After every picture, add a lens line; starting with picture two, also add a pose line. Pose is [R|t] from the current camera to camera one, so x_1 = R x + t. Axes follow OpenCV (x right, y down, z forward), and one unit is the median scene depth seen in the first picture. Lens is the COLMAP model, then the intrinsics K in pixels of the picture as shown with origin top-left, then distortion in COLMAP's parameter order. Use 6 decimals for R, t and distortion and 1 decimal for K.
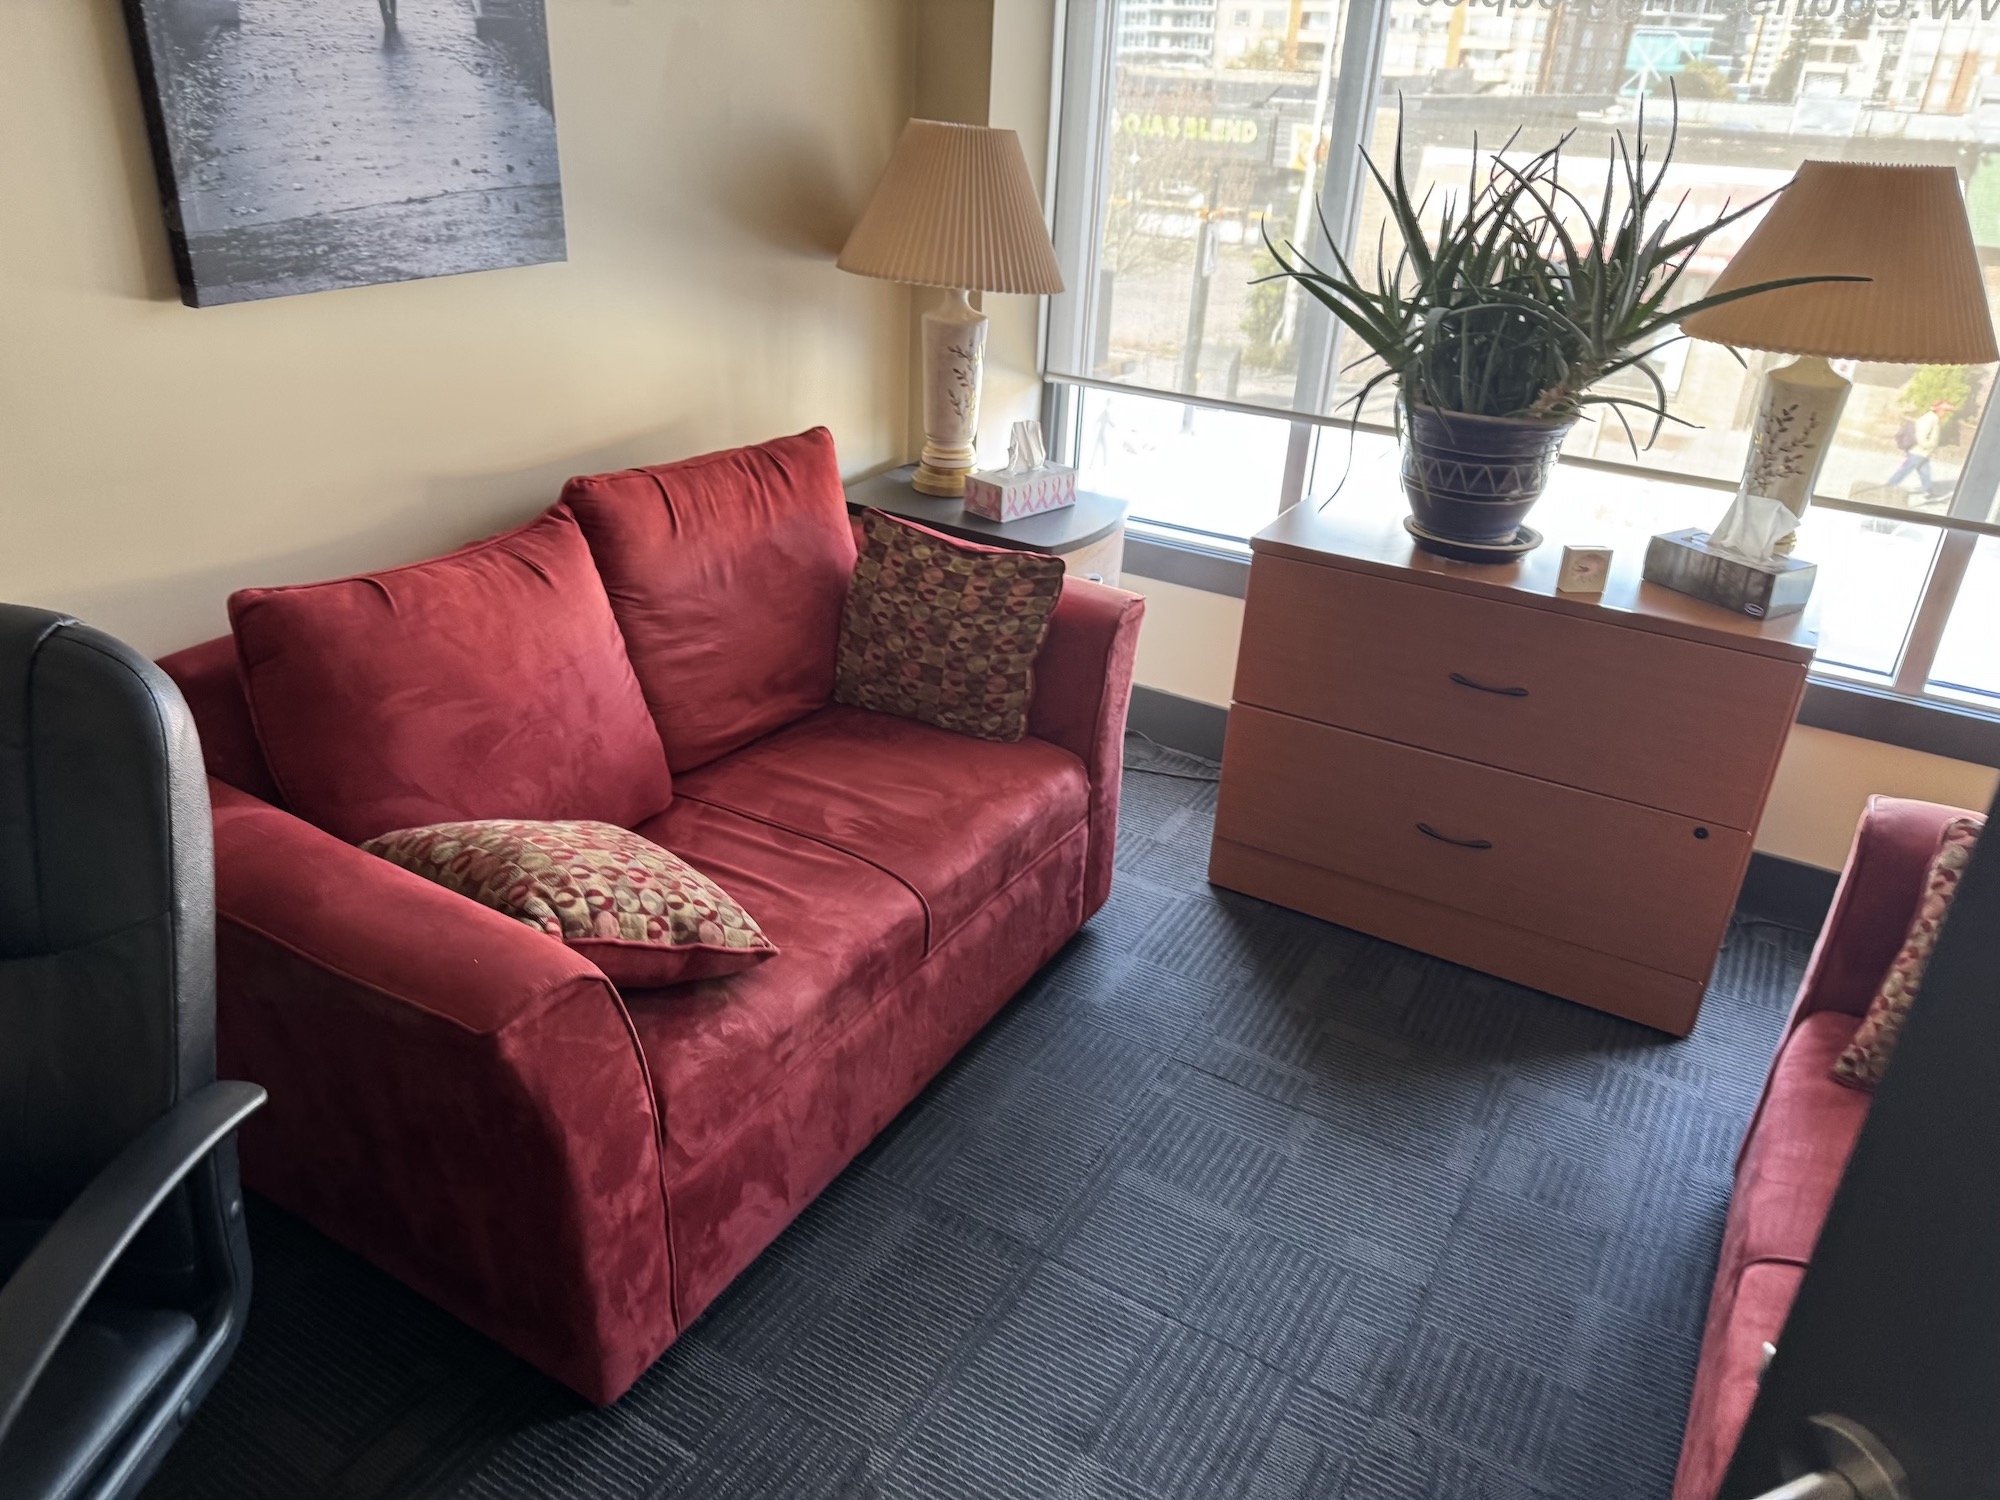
lens RADIAL K [[1430.9, 0, 1000.0], [0, 1430.9, 750.0], [0, 0, 1]] dist [0.117779, -0.166021]
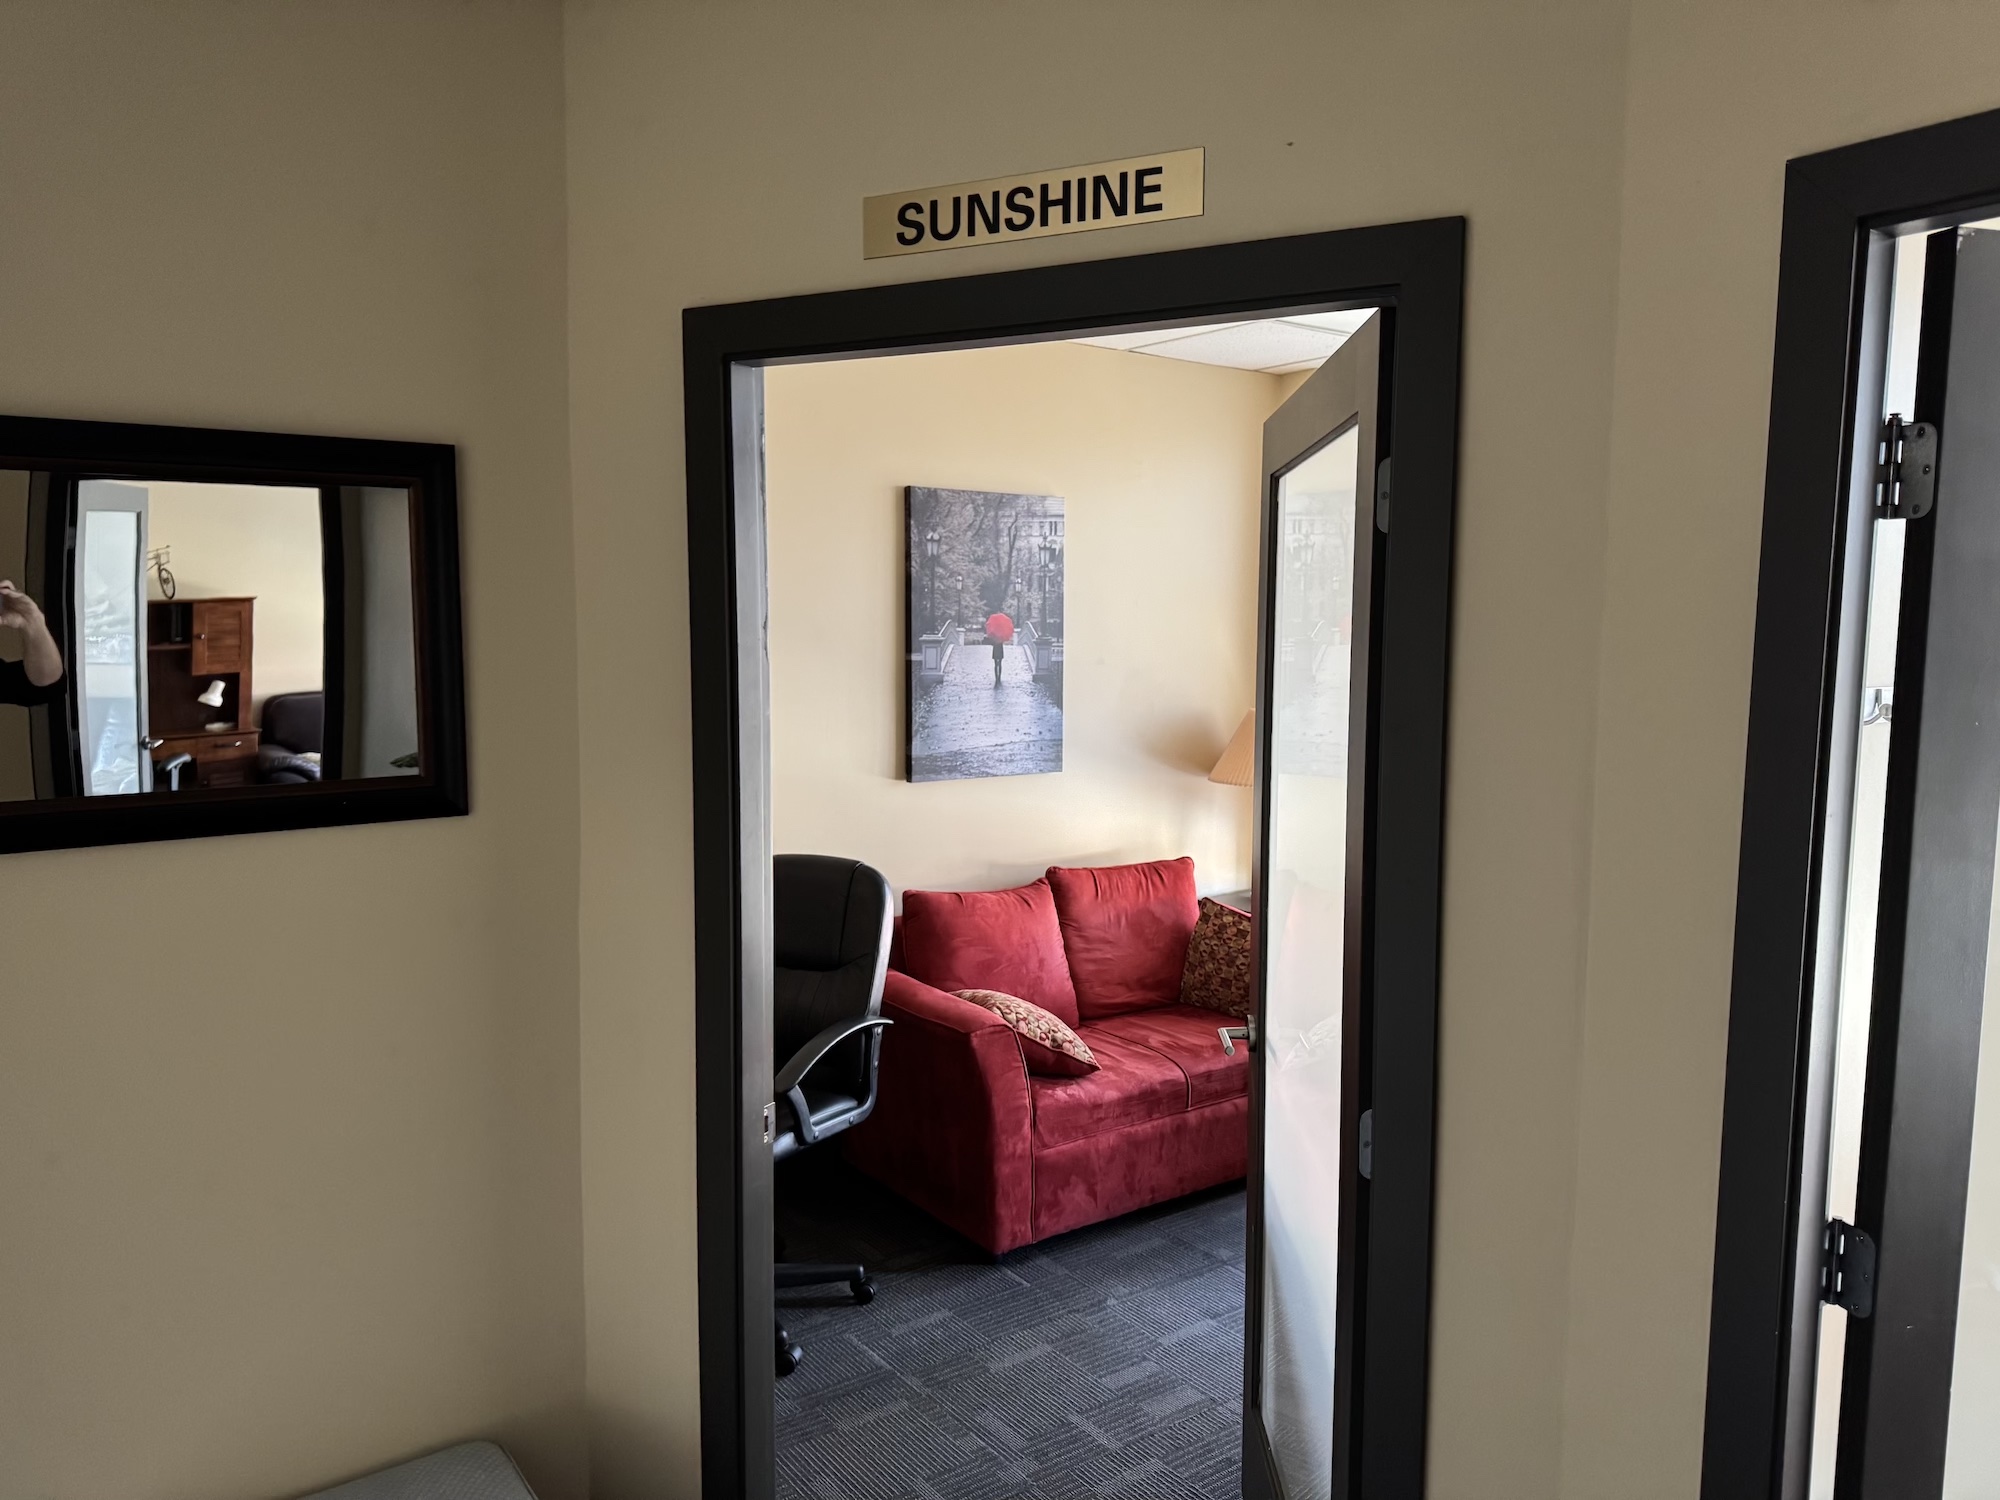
lens RADIAL K [[1430.9, 0, 1000.0], [0, 1430.9, 750.0], [0, 0, 1]] dist [0.117779, -0.166021]
pose [[0.920083, -0.002099, -0.391718, 0.494958], [-0.140575, 0.931608, -0.335180, 0.396585], [0.365631, 0.363459, 0.856862, -0.957423]]
